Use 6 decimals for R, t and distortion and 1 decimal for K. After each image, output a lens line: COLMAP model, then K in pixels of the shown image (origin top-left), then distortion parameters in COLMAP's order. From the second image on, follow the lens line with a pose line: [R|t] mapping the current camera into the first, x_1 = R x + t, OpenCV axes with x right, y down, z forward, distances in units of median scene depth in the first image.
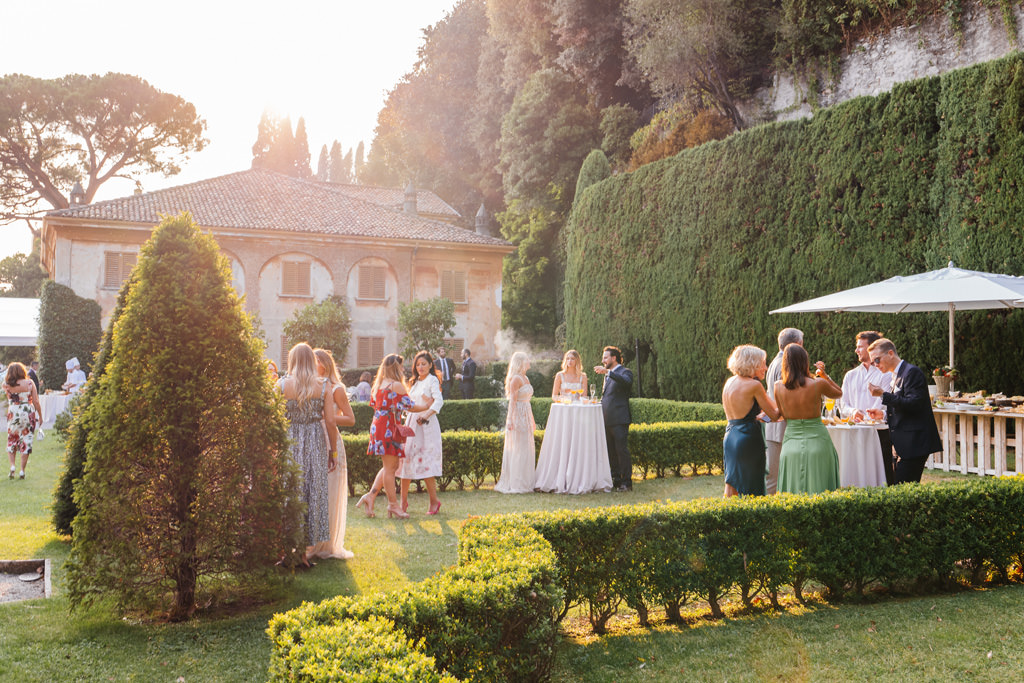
lens RADIAL K [[964.3, 0, 512.0], [0, 964.3, 341.5], [0, 0, 1]] dist [-0.009969, -0.004009]
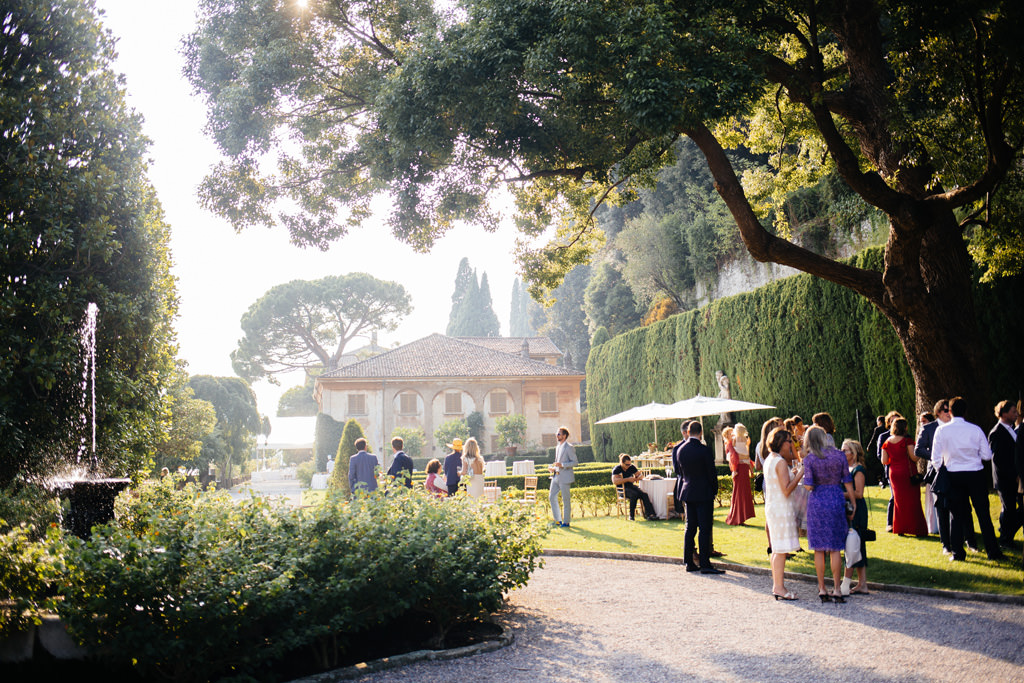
lens RADIAL K [[816.1, 0, 512.0], [0, 816.1, 341.5], [0, 0, 1]] dist [0.000845, -0.000005]
pose [[0.976333, -0.066954, -0.205646, 0.143002], [0.044141, 0.992547, -0.113585, -0.003748], [0.211718, 0.101820, 0.972012, -0.311340]]
